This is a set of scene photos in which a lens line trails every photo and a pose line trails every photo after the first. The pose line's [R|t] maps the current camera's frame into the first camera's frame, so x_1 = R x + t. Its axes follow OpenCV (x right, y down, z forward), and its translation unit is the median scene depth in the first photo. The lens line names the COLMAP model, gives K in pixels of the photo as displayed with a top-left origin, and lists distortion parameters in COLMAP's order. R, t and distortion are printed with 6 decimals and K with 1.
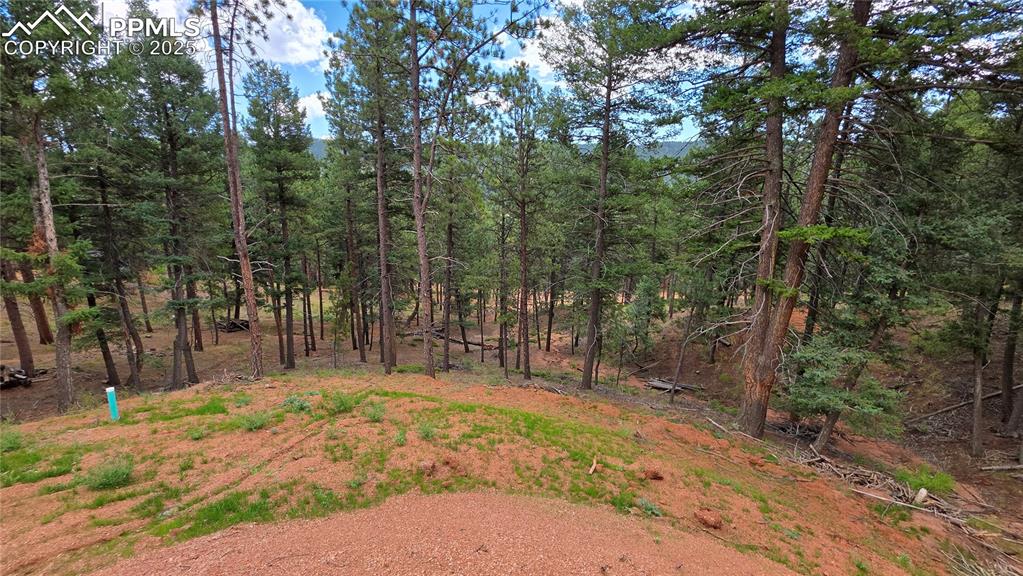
lens RADIAL K [[407.2, 0, 510.5], [0, 407.2, 287.3], [0, 0, 1]] dist [-0.000195, -0.000154]
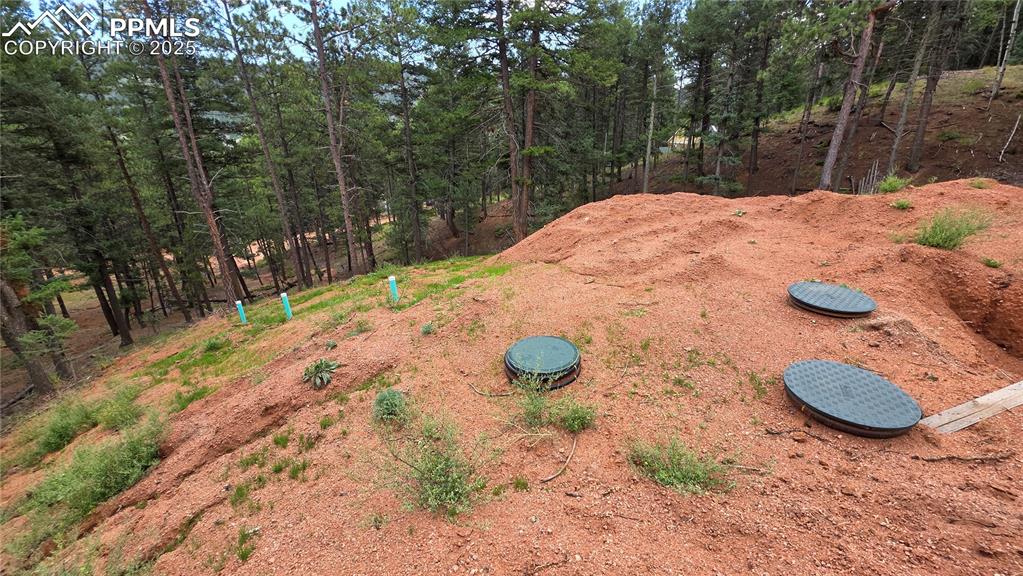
lens RADIAL K [[407.2, 0, 510.5], [0, 407.2, 287.3], [0, 0, 1]] dist [-0.000195, -0.000154]
pose [[0.719483, -0.286382, 0.632716, -0.677895], [0.180532, 0.956827, 0.227793, 0.030541], [-0.670636, -0.049667, 0.740122, -0.383303]]
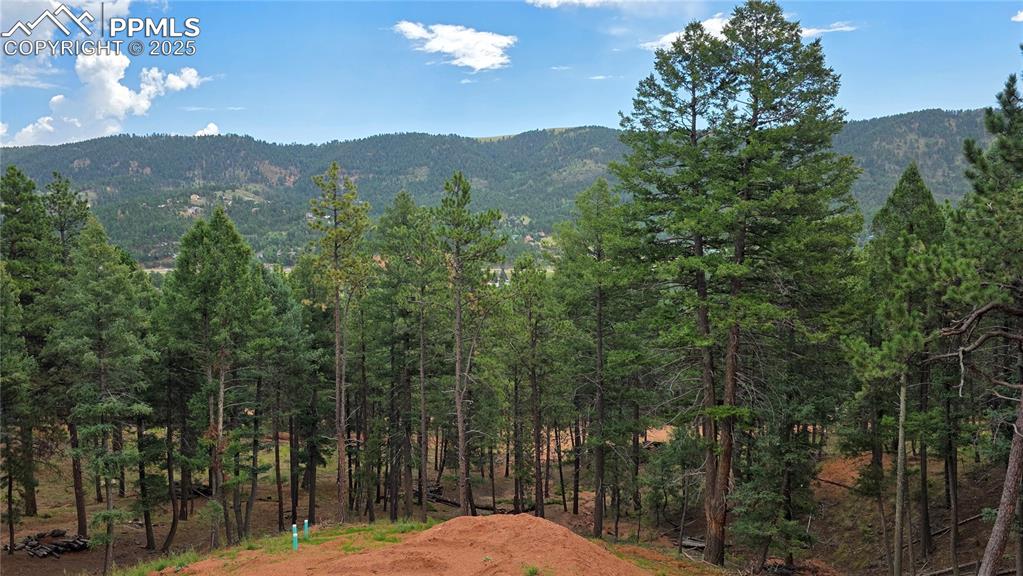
lens RADIAL K [[797.5, 0, 521.2], [0, 797.5, 286.2], [0, 0, 1]] dist [0.102283, -0.129042]
pose [[0.999580, -0.027989, -0.007491, 0.025543], [0.026551, 0.988353, -0.149847, -0.130624], [0.011598, 0.149585, 0.988681, -1.587780]]
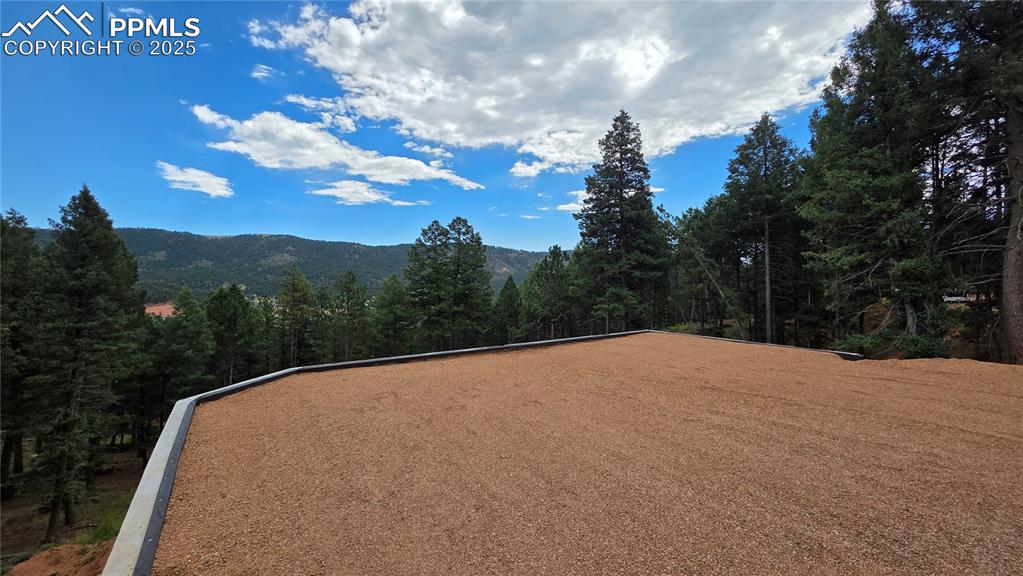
lens RADIAL K [[407.2, 0, 510.5], [0, 407.2, 287.3], [0, 0, 1]] dist [-0.000195, -0.000154]
pose [[0.830711, -0.008517, 0.556639, -0.820594], [0.135266, 0.973007, -0.186979, -0.002297], [-0.540021, 0.230620, 0.809439, -2.251082]]
